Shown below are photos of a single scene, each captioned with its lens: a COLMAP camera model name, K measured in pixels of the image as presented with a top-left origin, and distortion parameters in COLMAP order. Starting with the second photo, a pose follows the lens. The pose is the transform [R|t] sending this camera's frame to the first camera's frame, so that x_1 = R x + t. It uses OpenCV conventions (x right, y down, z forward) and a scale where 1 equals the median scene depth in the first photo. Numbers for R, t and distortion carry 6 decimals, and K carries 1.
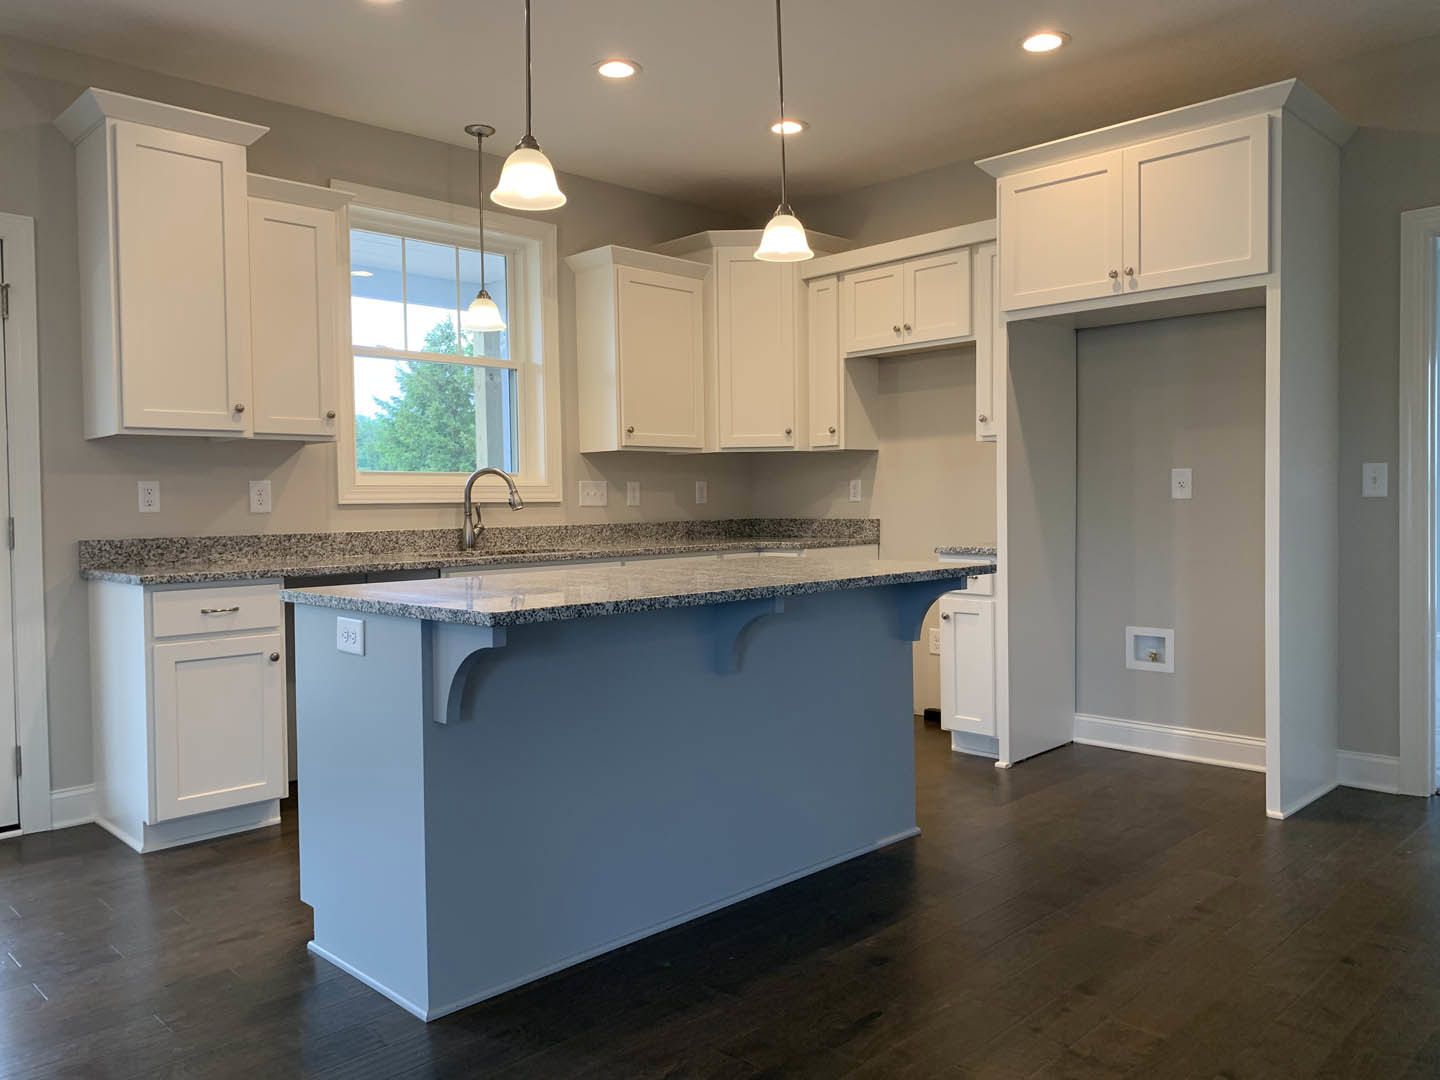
lens RADIAL K [[1090.5, 0, 719.4], [0, 1090.5, 533.2], [0, 0, 1]] dist [0.024951, -0.033248]
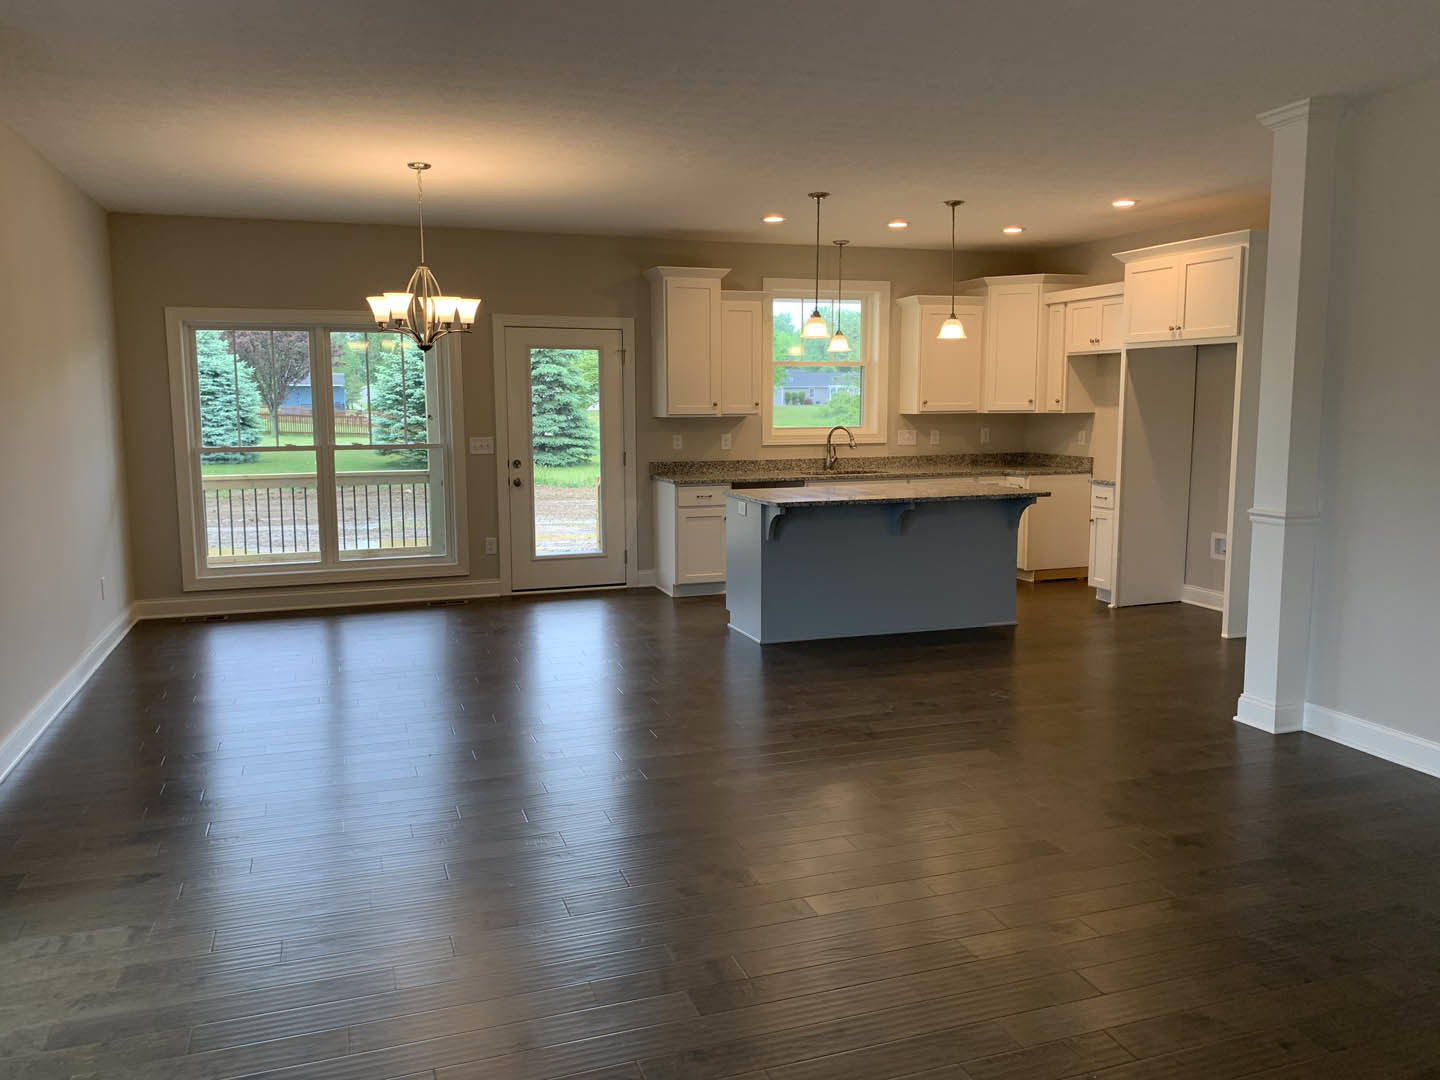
lens RADIAL K [[1090.5, 0, 717.3], [0, 1090.5, 531.7], [0, 0, 1]] dist [0.024951, -0.033248]
pose [[0.903115, 0.062123, -0.424881, 0.404840], [-0.021210, 0.994725, 0.100358, -0.063789], [0.428875, -0.081623, 0.899669, -0.781136]]
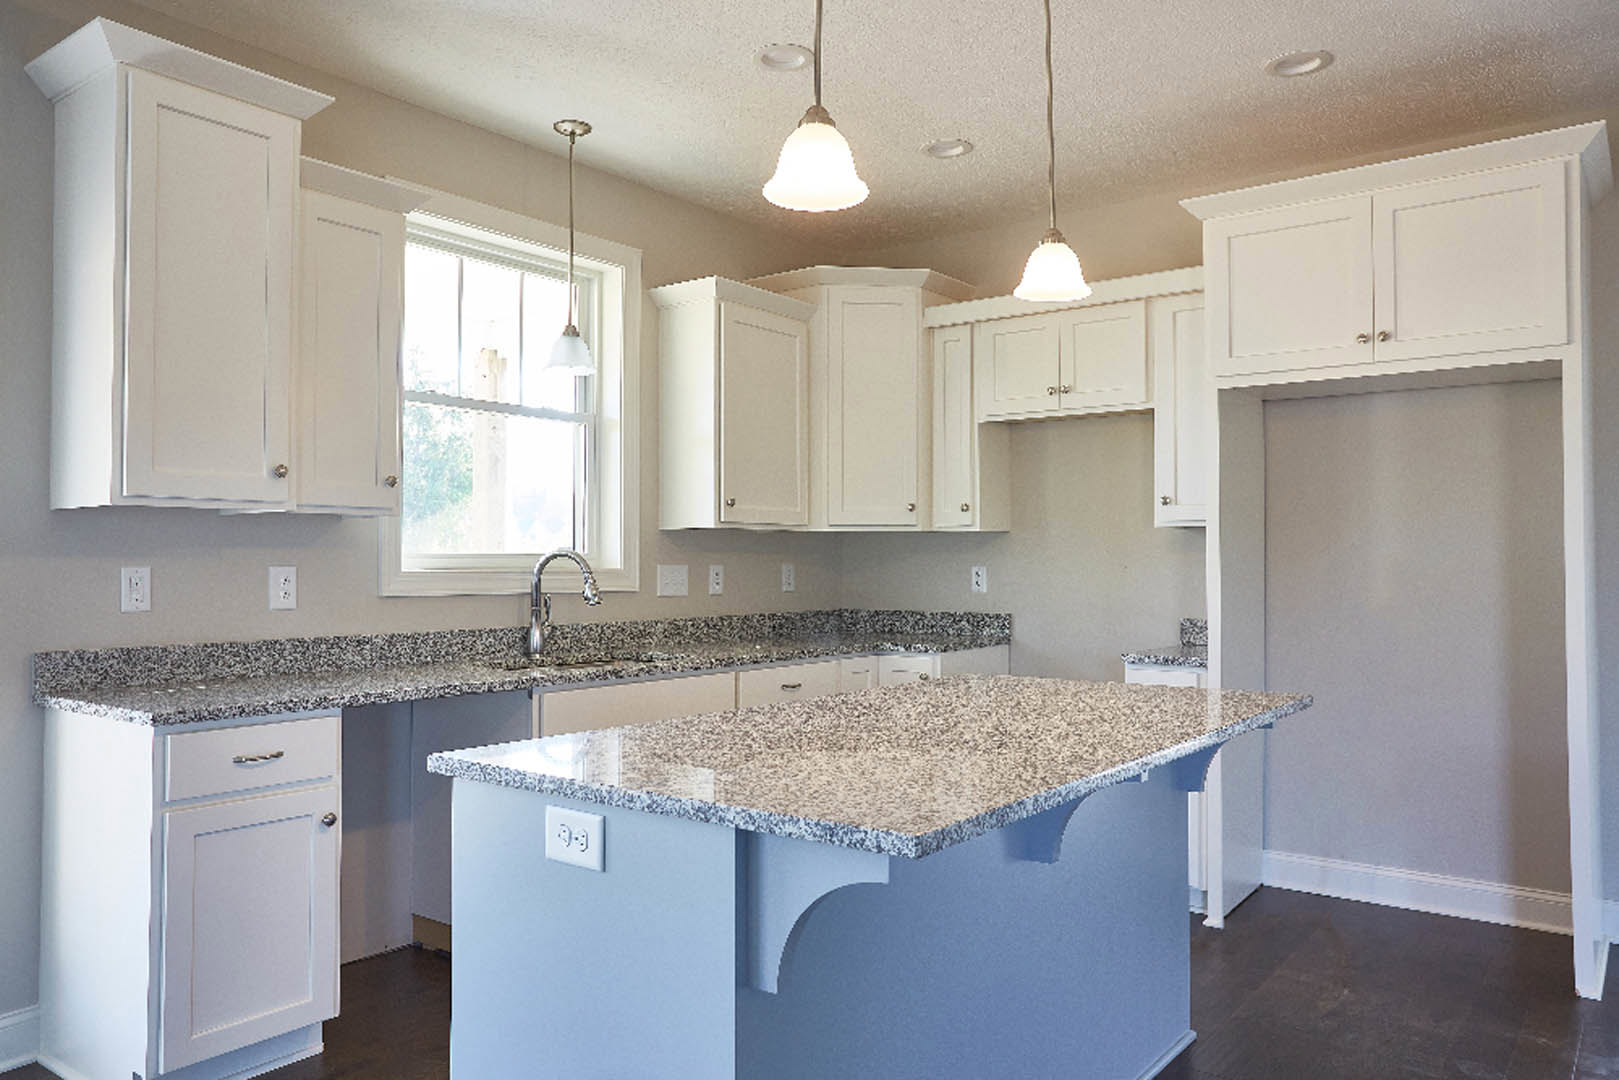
lens RADIAL K [[1163.9, 0, 809.1], [0, 1163.9, 535.9], [0, 0, 1]] dist [-0.024533, 0.028709]
pose [[0.990559, 0.017114, 0.136015, -0.157866], [-0.009477, 0.998352, -0.056599, -0.024905], [-0.136759, 0.054776, 0.989089, 0.156078]]
